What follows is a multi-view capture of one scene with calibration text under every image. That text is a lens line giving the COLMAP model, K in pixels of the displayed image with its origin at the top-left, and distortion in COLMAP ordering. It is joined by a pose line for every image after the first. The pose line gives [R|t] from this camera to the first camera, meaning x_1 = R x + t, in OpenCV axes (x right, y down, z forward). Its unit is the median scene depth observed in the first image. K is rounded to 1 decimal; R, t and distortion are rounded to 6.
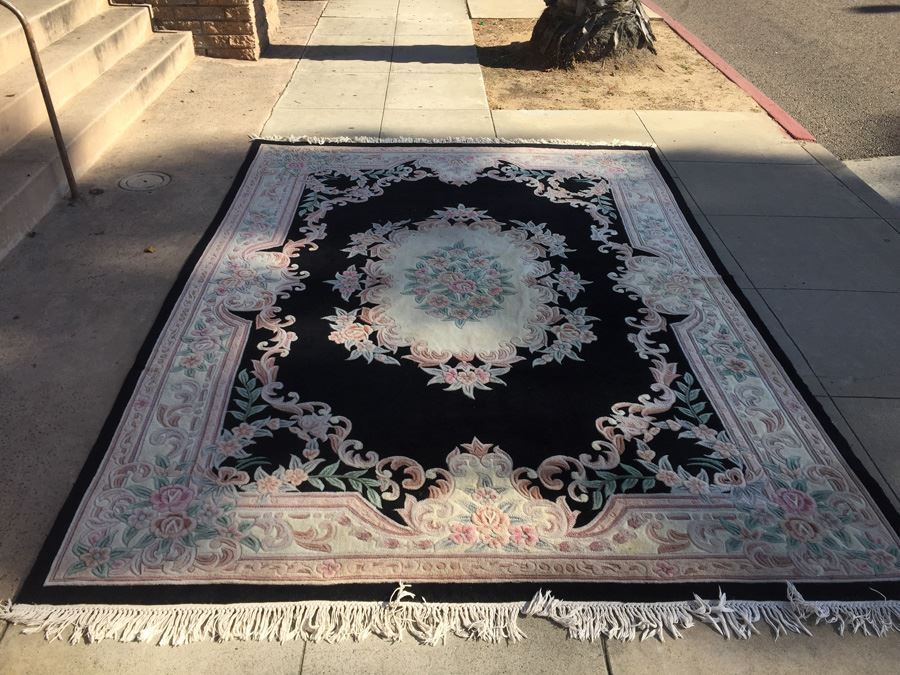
lens RADIAL K [[770.8, 0, 450.2], [0, 770.8, 331.3], [0, 0, 1]] dist [0.095356, -0.136908]
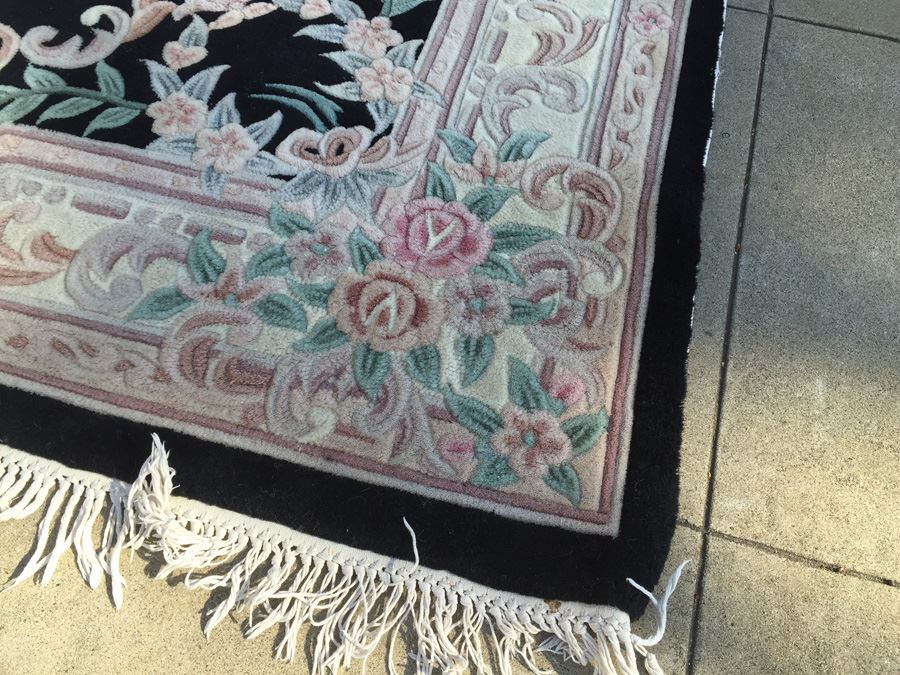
lens RADIAL K [[770.8, 0, 455.5], [0, 770.8, 339.1], [0, 0, 1]] dist [0.095356, -0.136908]
pose [[0.954270, 0.242669, -0.174589, 0.387819], [-0.152188, 0.897017, 0.414968, 0.079010], [0.257309, -0.369421, 0.892928, 0.484061]]
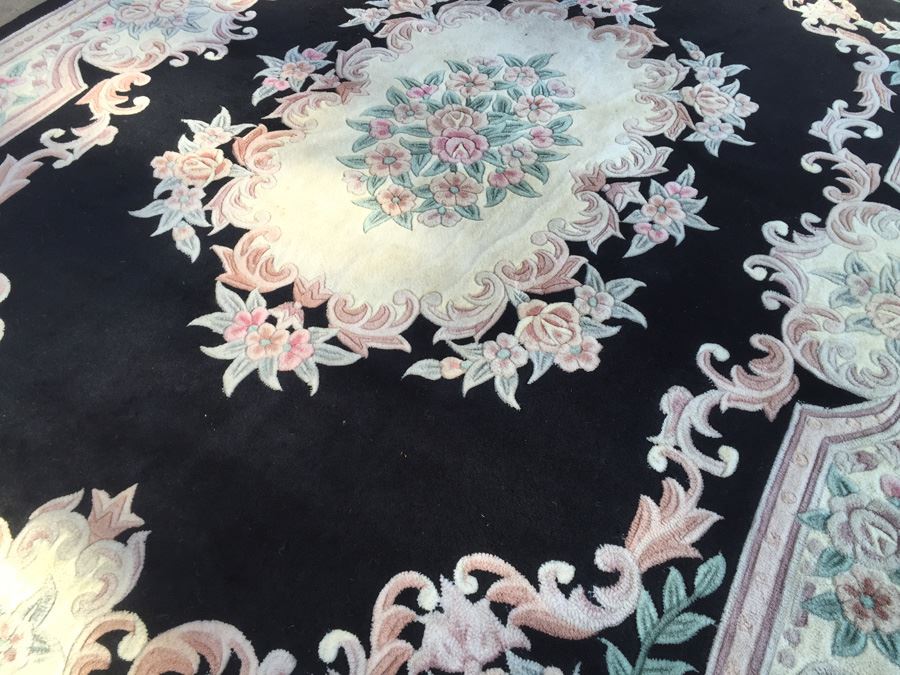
lens RADIAL K [[770.8, 0, 446.5], [0, 770.8, 339.5], [0, 0, 1]] dist [0.095356, -0.136908]
pose [[0.842427, 0.414063, -0.344773, 0.250536], [-0.293192, 0.889125, 0.351420, -0.128003], [0.452056, -0.194961, 0.870423, 0.552612]]
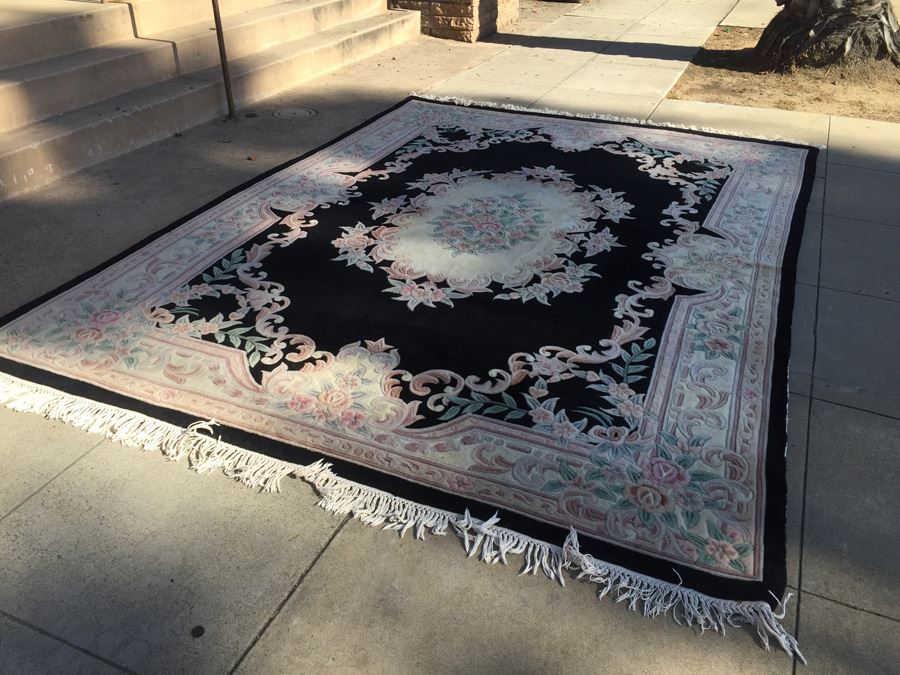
lens RADIAL K [[770.8, 0, 450.2], [0, 770.8, 331.9], [0, 0, 1]] dist [0.095356, -0.136908]
pose [[0.909921, 0.206106, -0.359951, 0.369357], [-0.222875, 0.974833, -0.005222, 0.092035], [0.349816, 0.084976, 0.932957, 0.085296]]
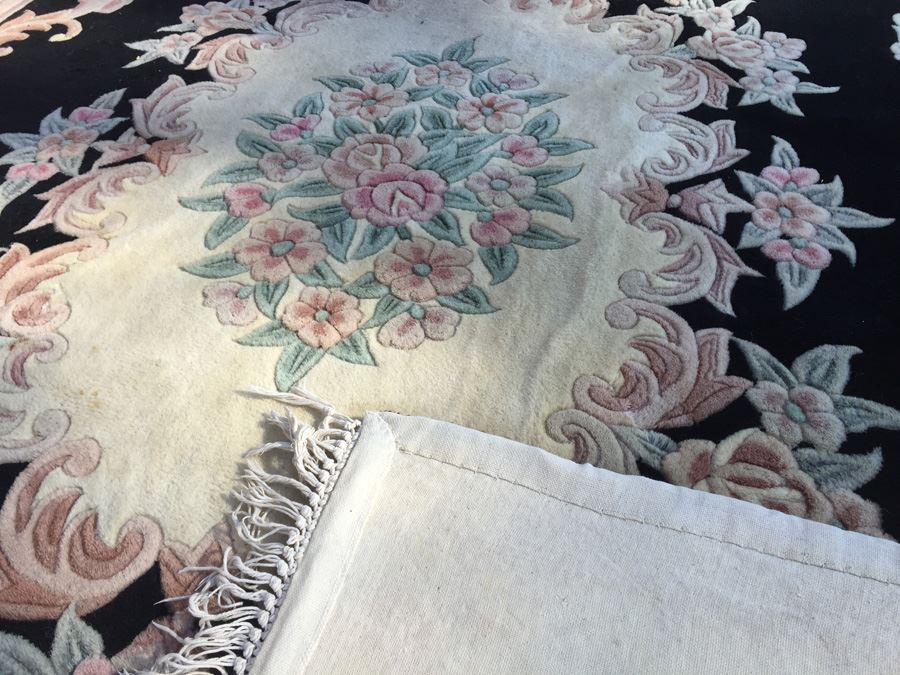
lens RADIAL K [[770.8, 0, 450.2], [0, 770.8, 339.5], [0, 0, 1]] dist [0.095356, -0.136908]
pose [[0.969204, 0.133749, -0.206772, 0.107465], [-0.086597, 0.971133, 0.222266, -0.075209], [0.230531, -0.197516, 0.952808, 0.756817]]
